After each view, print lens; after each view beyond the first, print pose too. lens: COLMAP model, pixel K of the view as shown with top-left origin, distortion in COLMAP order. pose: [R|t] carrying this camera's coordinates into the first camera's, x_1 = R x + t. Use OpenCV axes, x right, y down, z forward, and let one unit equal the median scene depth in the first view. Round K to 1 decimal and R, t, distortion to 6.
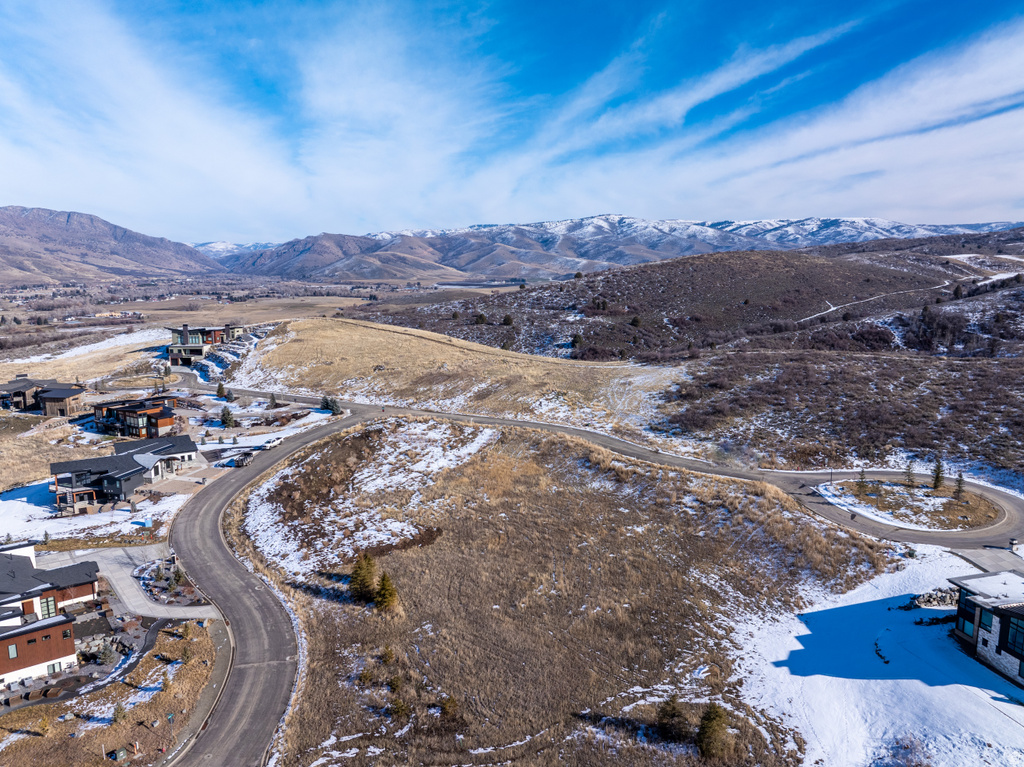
lens RADIAL K [[724.7, 0, 514.2], [0, 724.7, 385.6], [0, 0, 1]] dist [-0.044308, 0.013221]
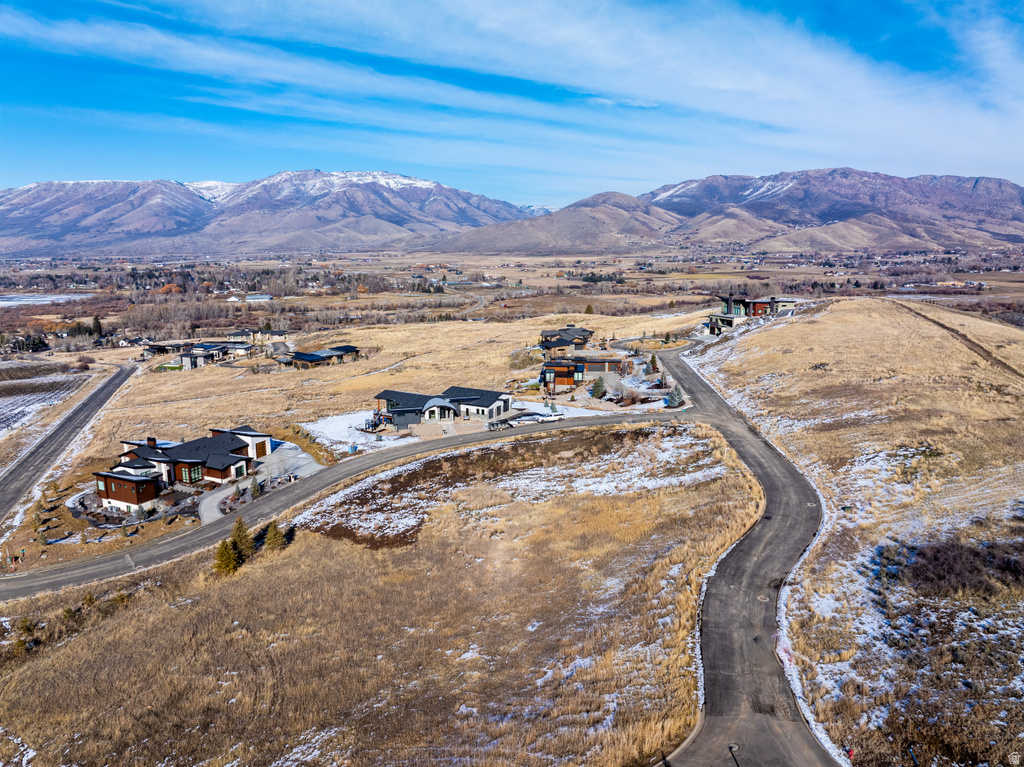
lens RADIAL K [[724.7, 0, 515.0], [0, 724.7, 369.6], [0, 0, 1]] dist [-0.044308, 0.013221]
pose [[0.427310, 0.160172, -0.889804, 0.516549], [-0.139212, 0.984101, 0.110293, -0.088260], [0.893323, 0.076742, 0.442814, 0.536516]]
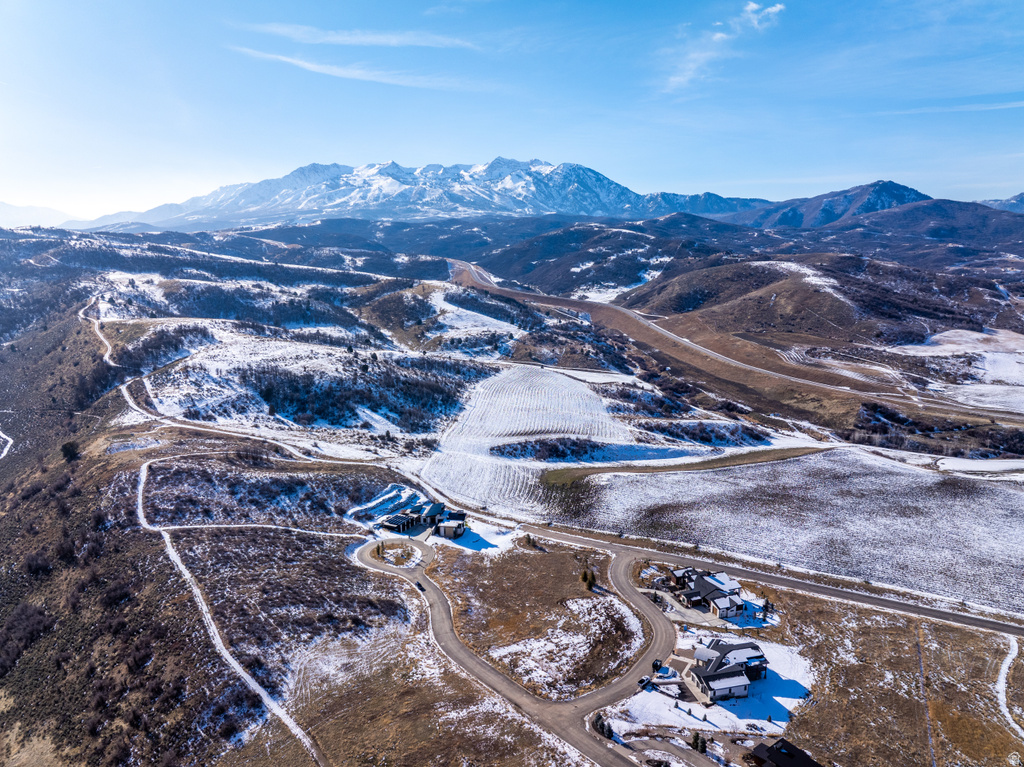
lens RADIAL K [[724.7, 0, 512.5], [0, 724.7, 377.5], [0, 0, 1]] dist [-0.044308, 0.013221]
pose [[-0.937313, -0.062724, 0.342798, -0.552311], [0.059937, 0.939995, 0.335882, -0.981925], [-0.343297, 0.335372, -0.877310, 2.172611]]
